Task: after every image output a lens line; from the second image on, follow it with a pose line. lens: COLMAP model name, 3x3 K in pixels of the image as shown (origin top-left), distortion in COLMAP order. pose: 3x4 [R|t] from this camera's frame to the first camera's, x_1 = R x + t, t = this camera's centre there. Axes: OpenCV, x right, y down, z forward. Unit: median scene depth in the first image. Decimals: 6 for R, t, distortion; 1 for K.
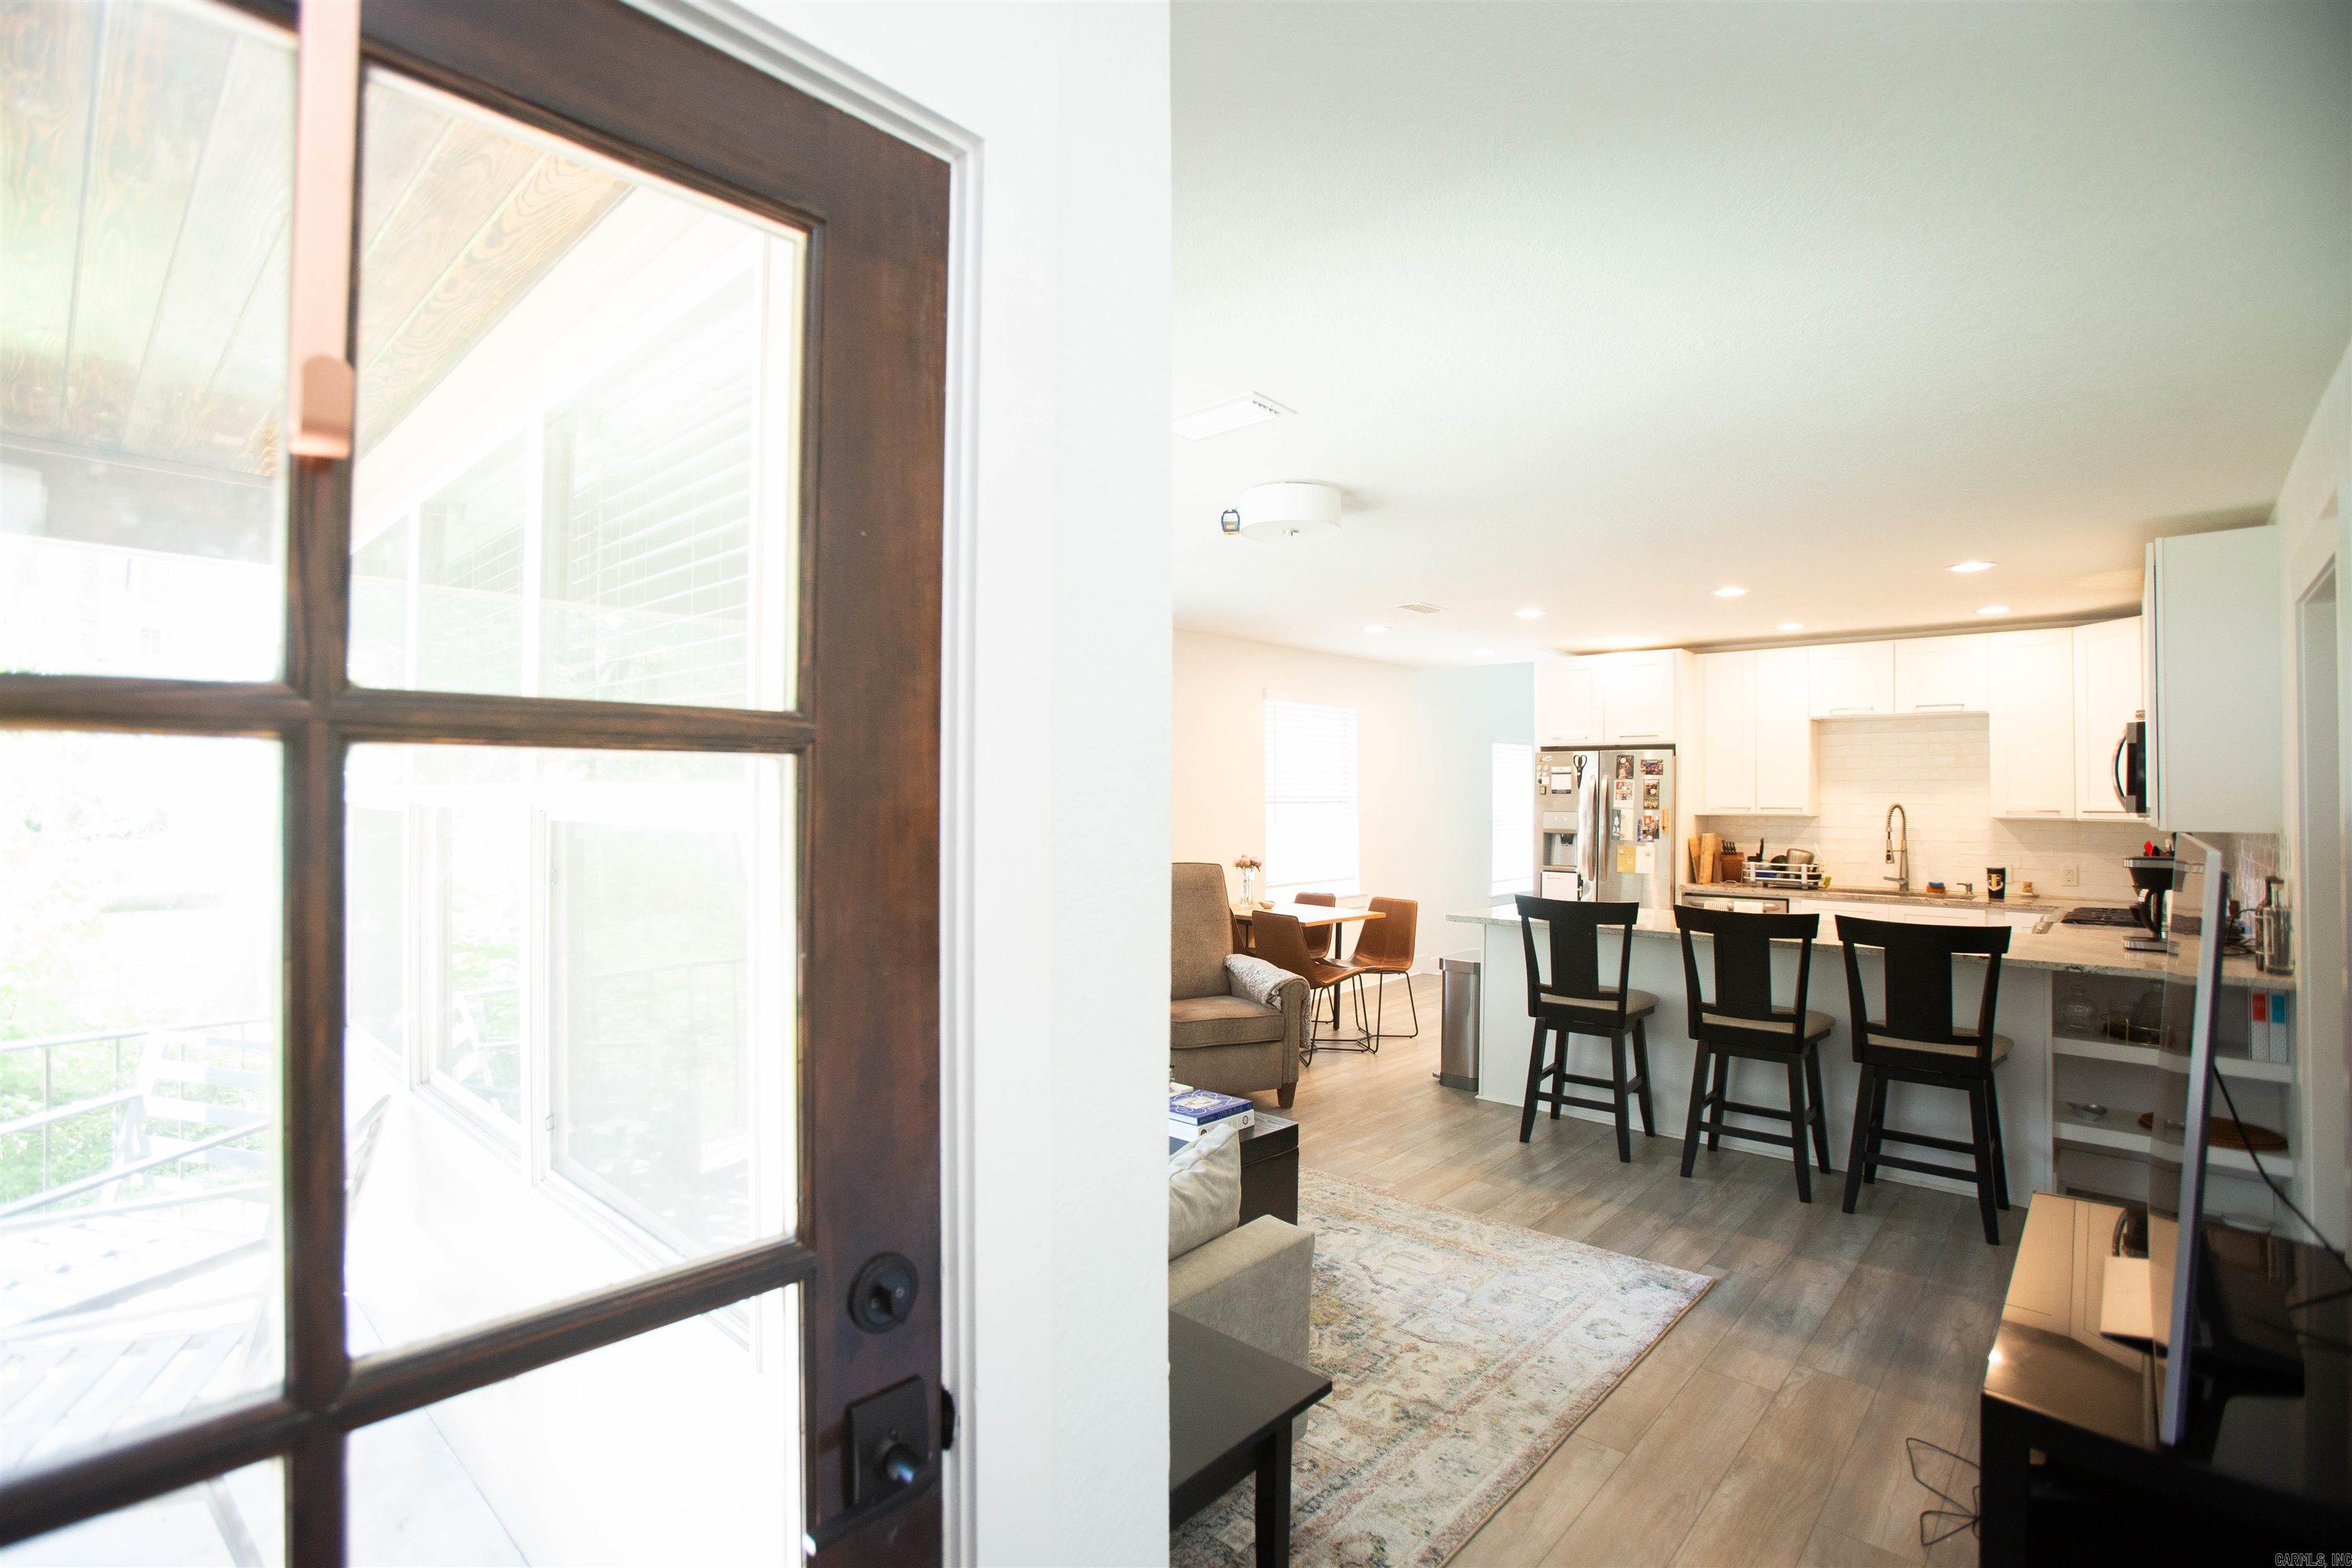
lens RADIAL K [[1096.1, 0, 1124.4], [0, 1096.1, 777.5], [0, 0, 1]] dist [-0.080938, 0.037399]
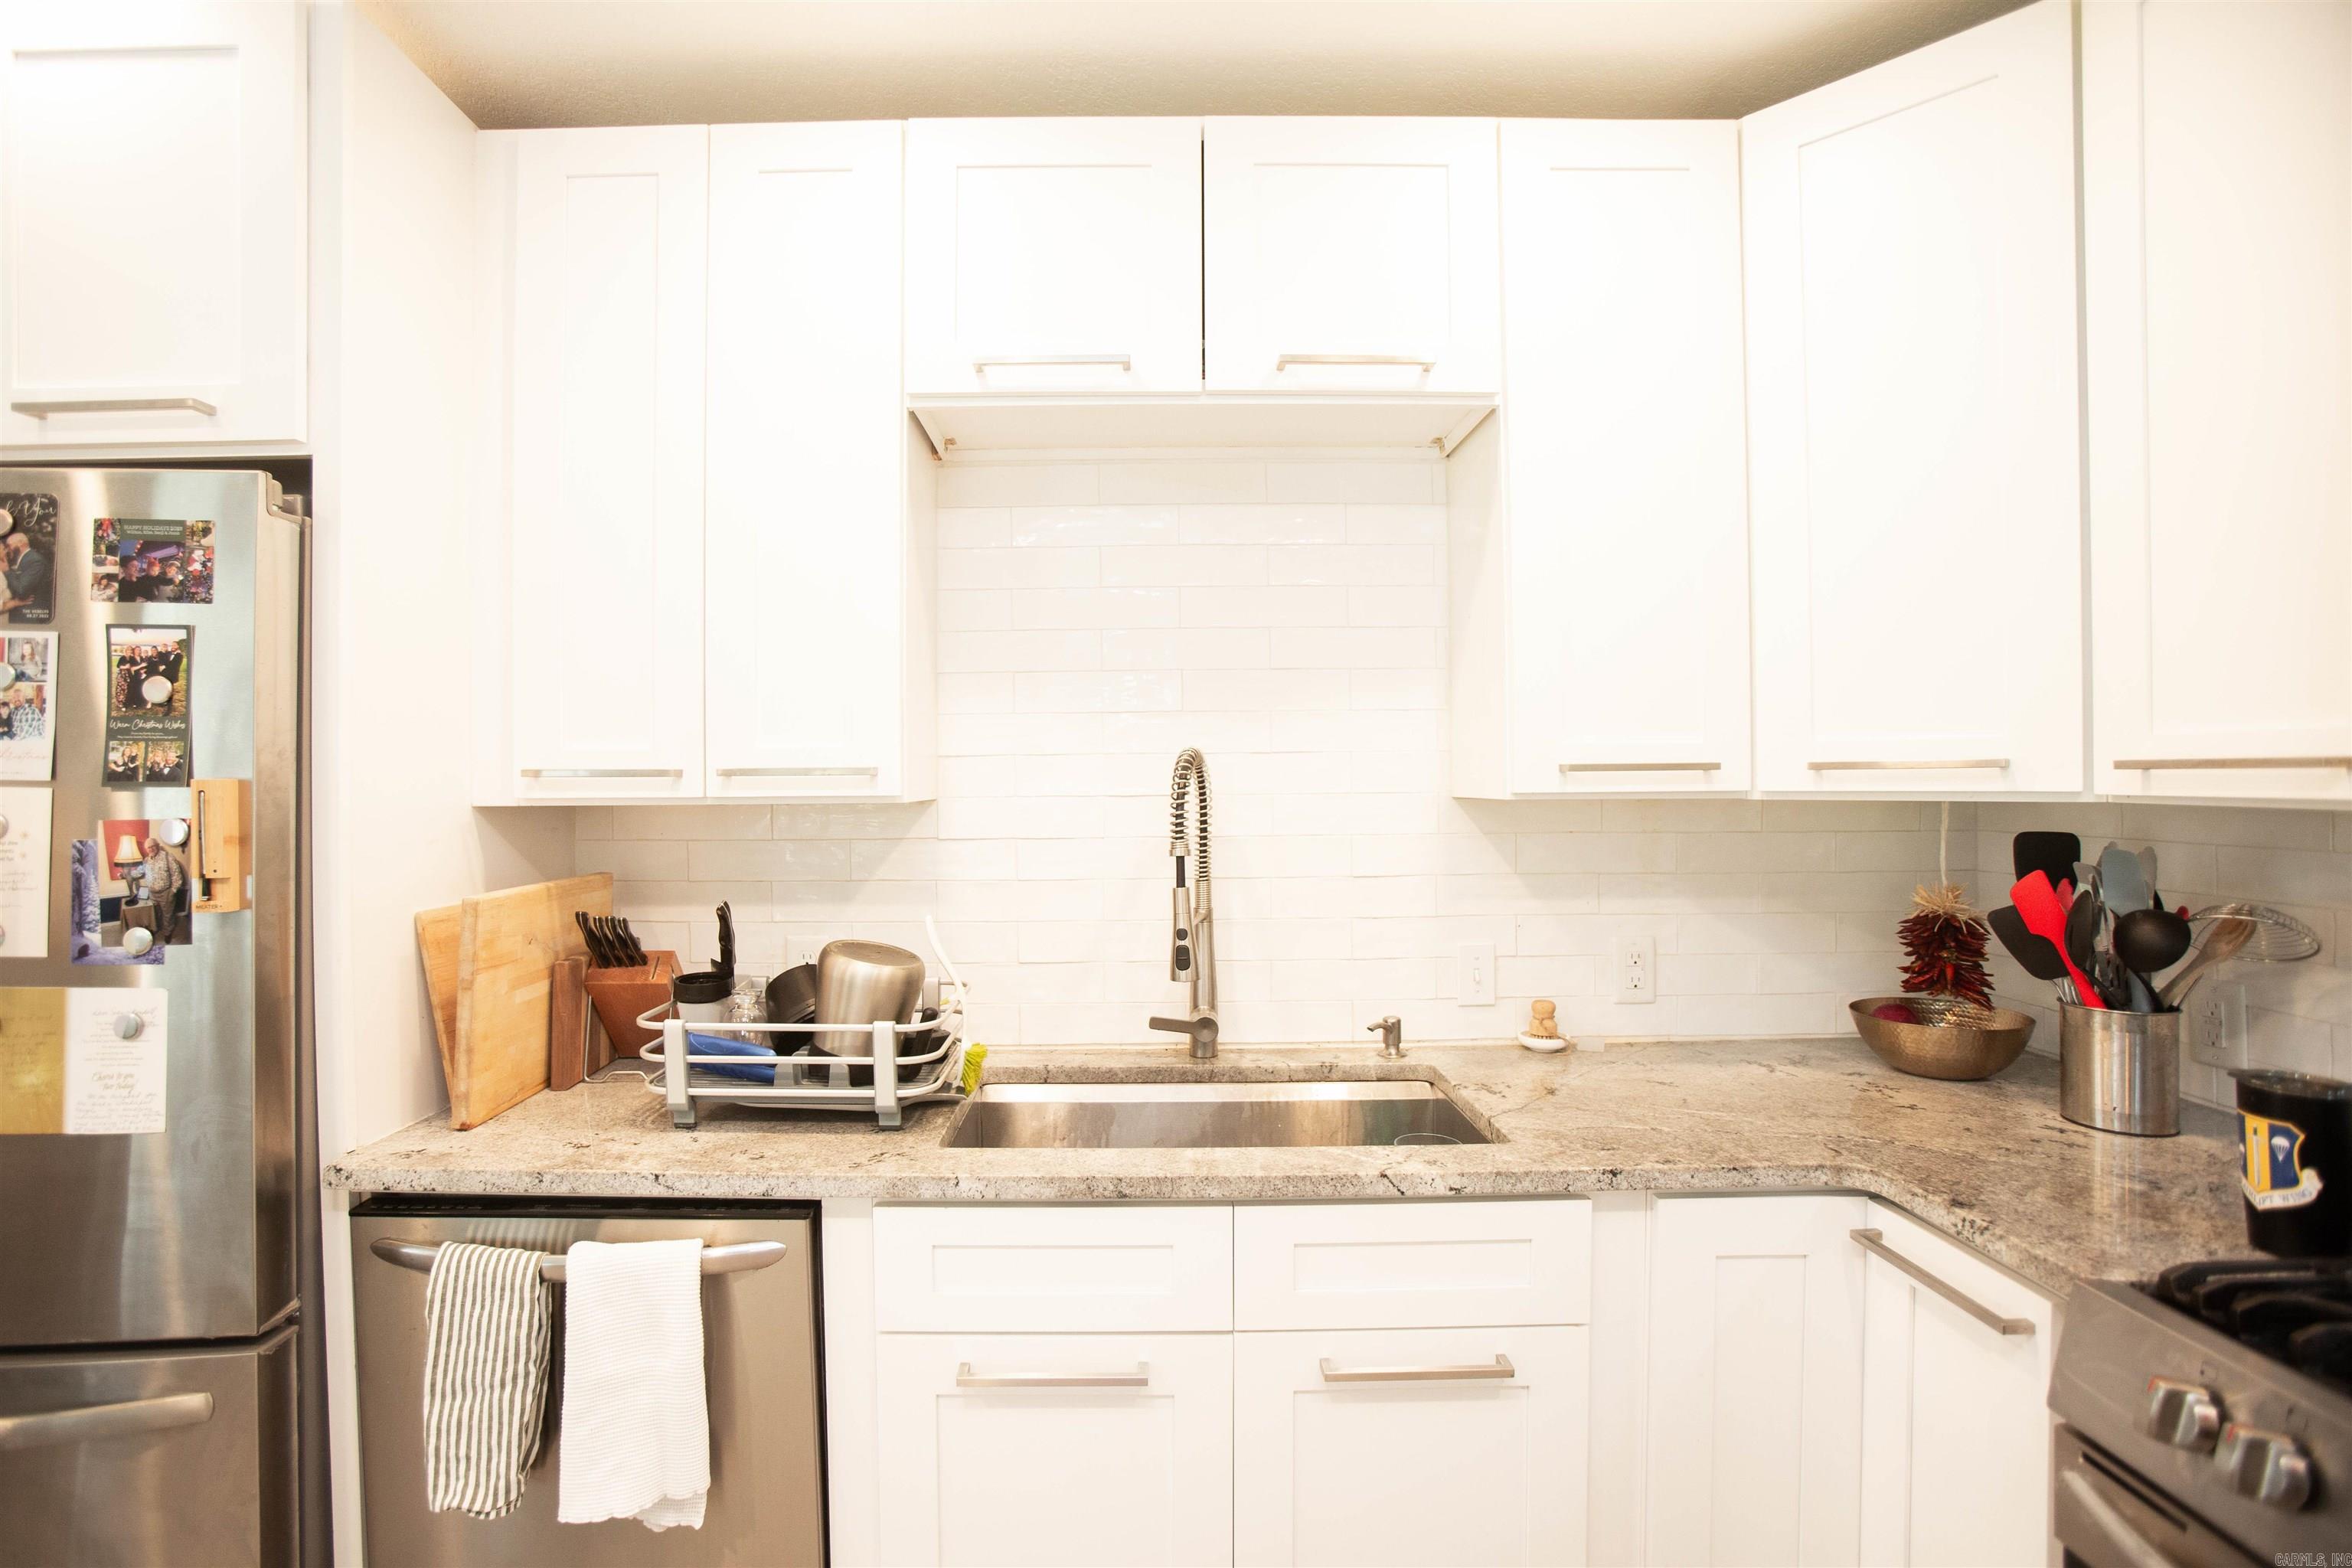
lens RADIAL K [[1096.1, 0, 1124.4], [0, 1096.1, 777.5], [0, 0, 1]] dist [-0.080938, 0.037399]
pose [[0.719391, -0.012119, 0.694500, 0.553480], [-0.000027, 0.999847, 0.017475, 0.028430], [-0.694606, -0.012590, 0.719281, 0.859741]]
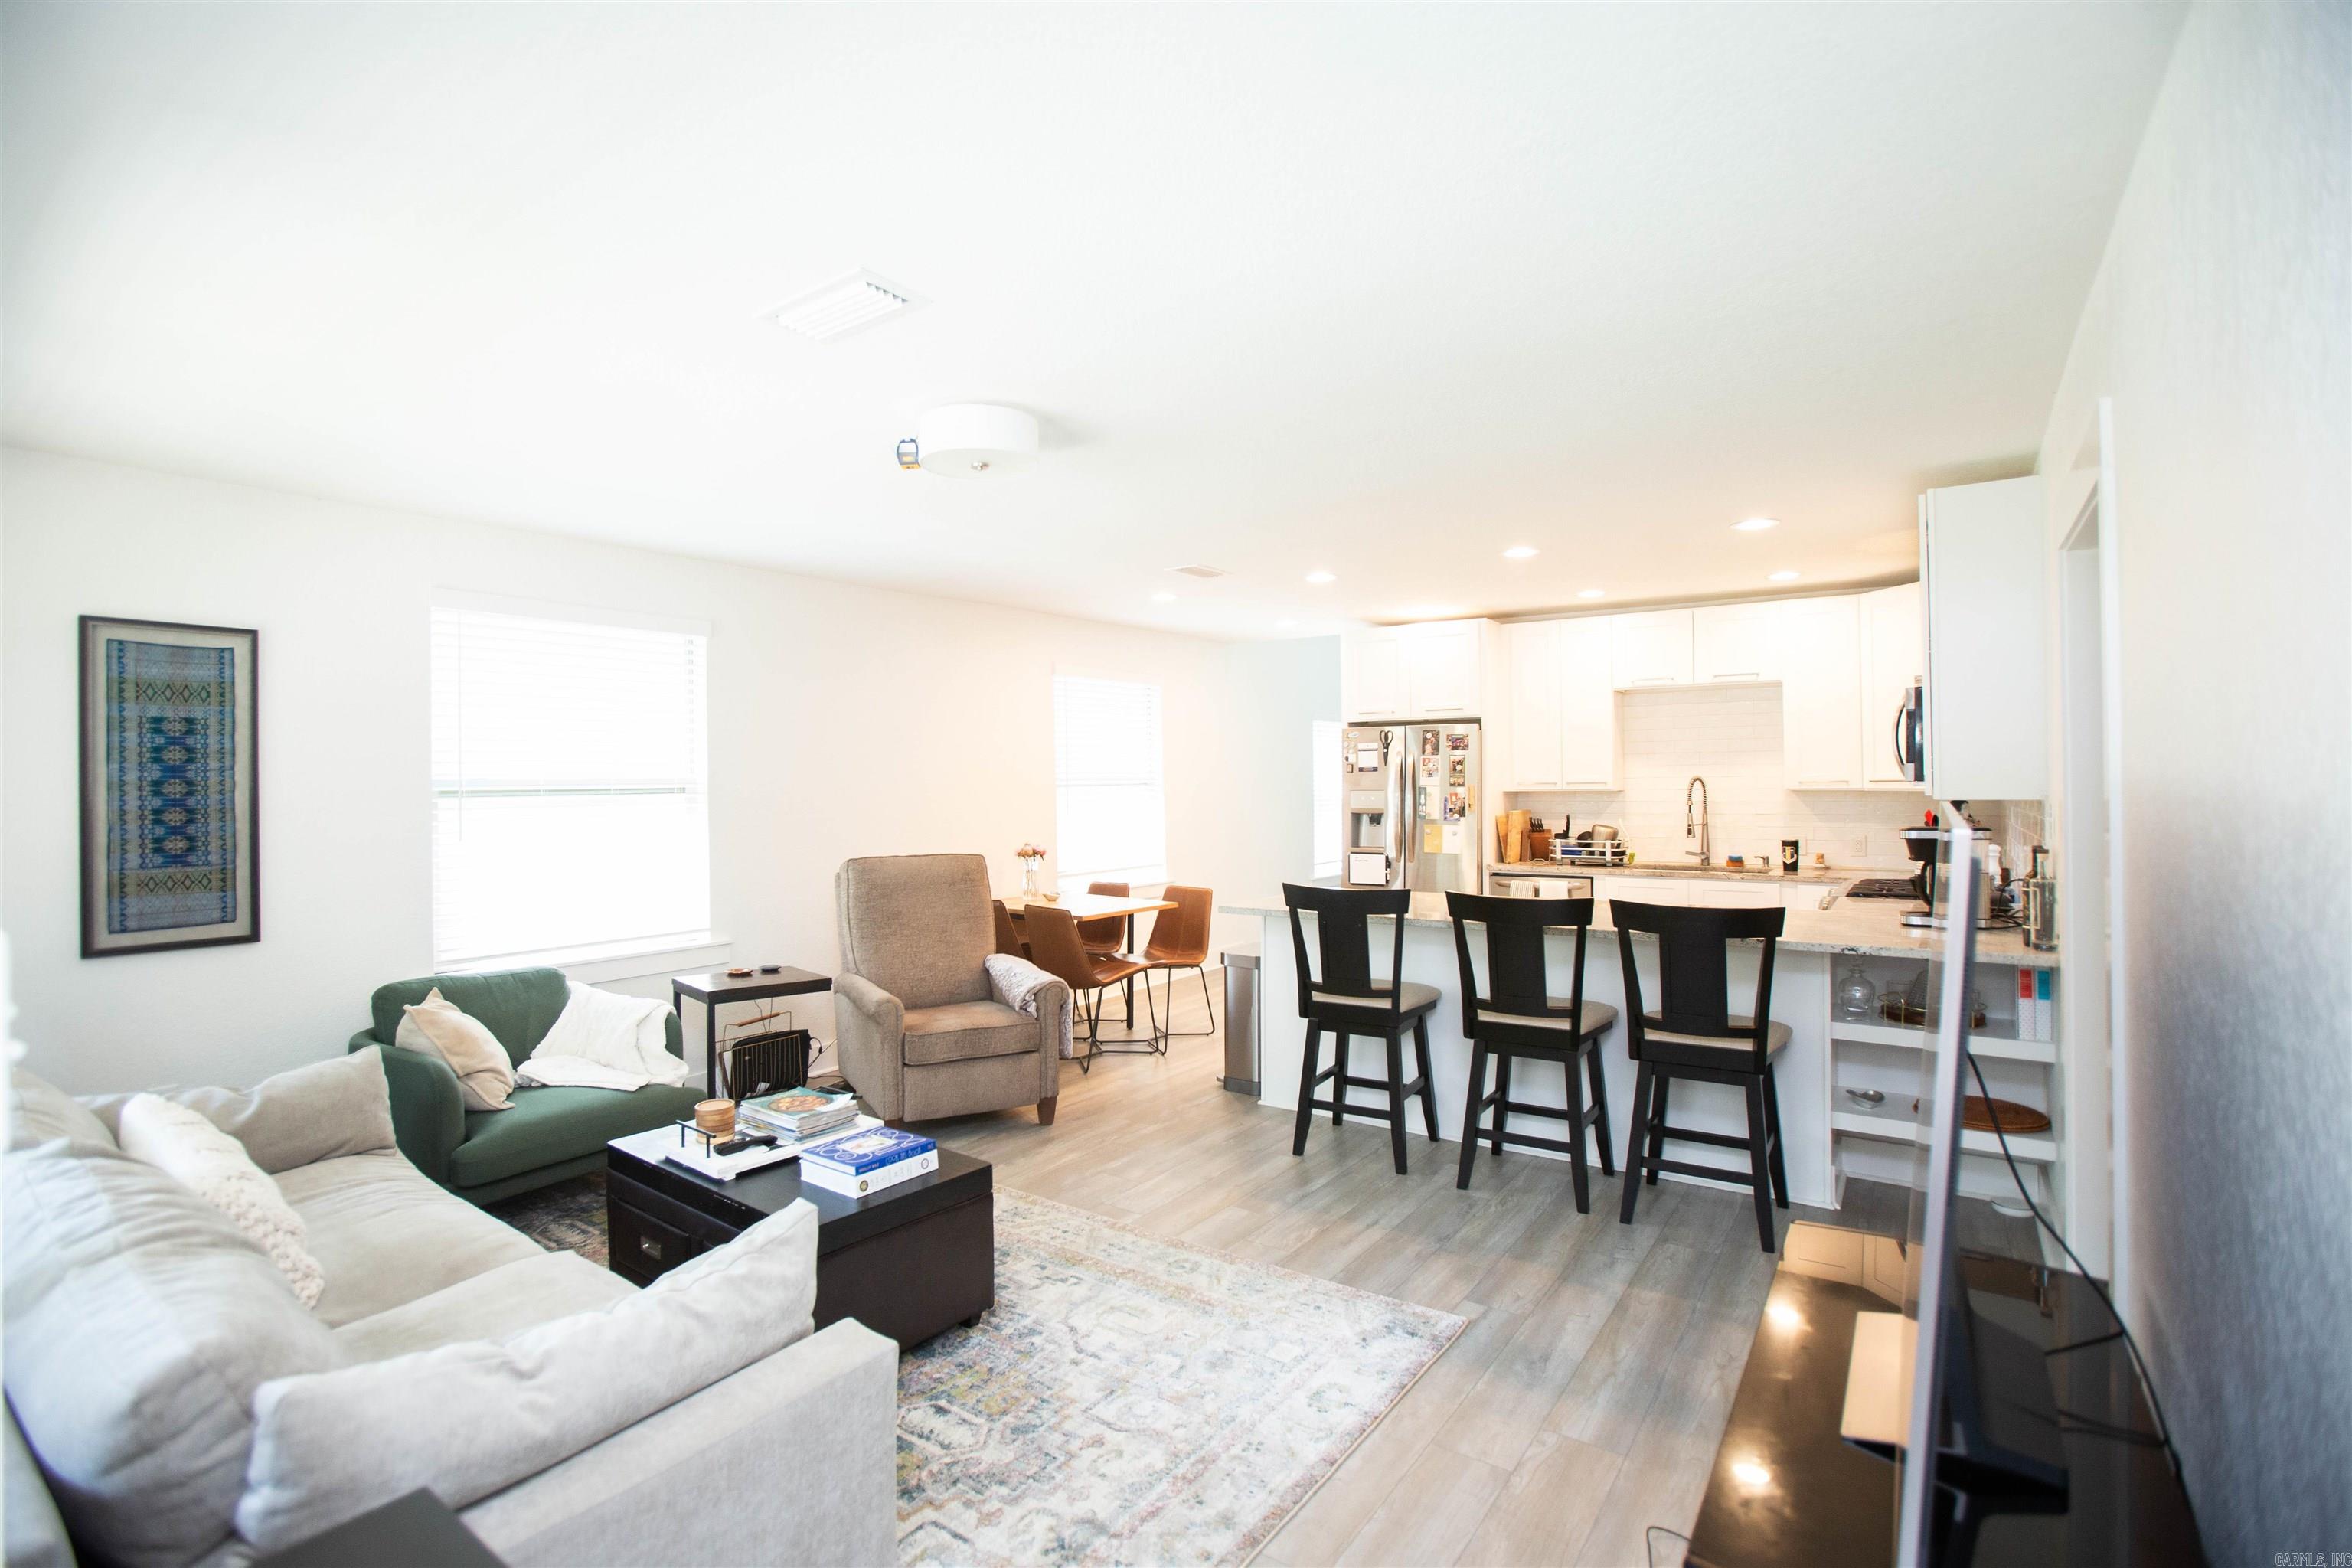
lens RADIAL K [[1097.2, 0, 1124.9], [0, 1097.2, 779.7], [0, 0, 1]] dist [-0.097882, 0.059975]
pose [[0.993078, -0.016977, 0.116227, 0.096541], [0.015140, 0.999746, 0.016673, 0.003594], [-0.116481, -0.014797, 0.993083, 0.087508]]
